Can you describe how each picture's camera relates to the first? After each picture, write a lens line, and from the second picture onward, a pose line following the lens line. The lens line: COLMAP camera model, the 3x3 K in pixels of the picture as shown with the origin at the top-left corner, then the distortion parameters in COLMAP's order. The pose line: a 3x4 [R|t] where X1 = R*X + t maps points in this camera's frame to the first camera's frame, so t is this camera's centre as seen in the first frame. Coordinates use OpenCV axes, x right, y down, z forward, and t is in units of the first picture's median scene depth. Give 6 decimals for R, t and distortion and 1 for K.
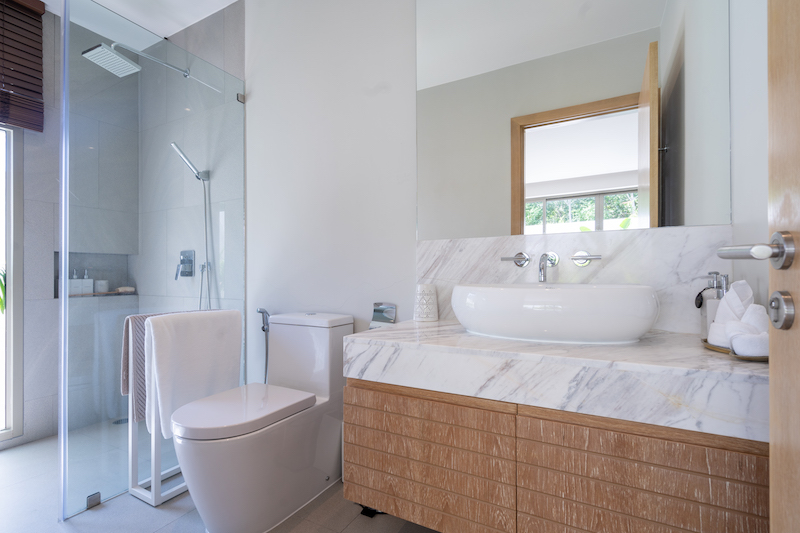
lens RADIAL K [[370.5, 0, 398.9], [0, 370.5, 272.6], [0, 0, 1]] dist [0.001572, 0.000104]
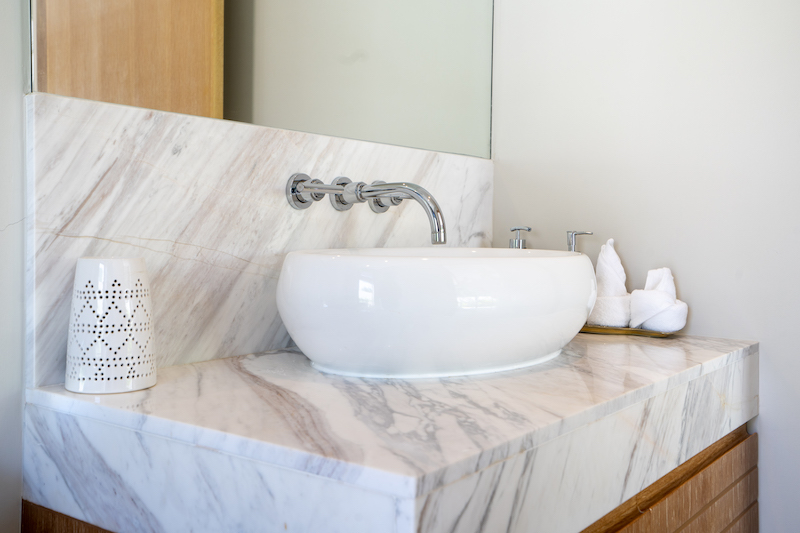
lens RADIAL K [[784.5, 0, 400.0], [0, 784.5, 265.2], [0, 0, 1]] dist [0.025859, 0.000000]
pose [[0.218696, -0.033635, 0.975213, -0.491279], [-0.009839, 0.999279, 0.036672, 0.014191], [-0.975743, -0.017615, 0.218207, 0.692727]]
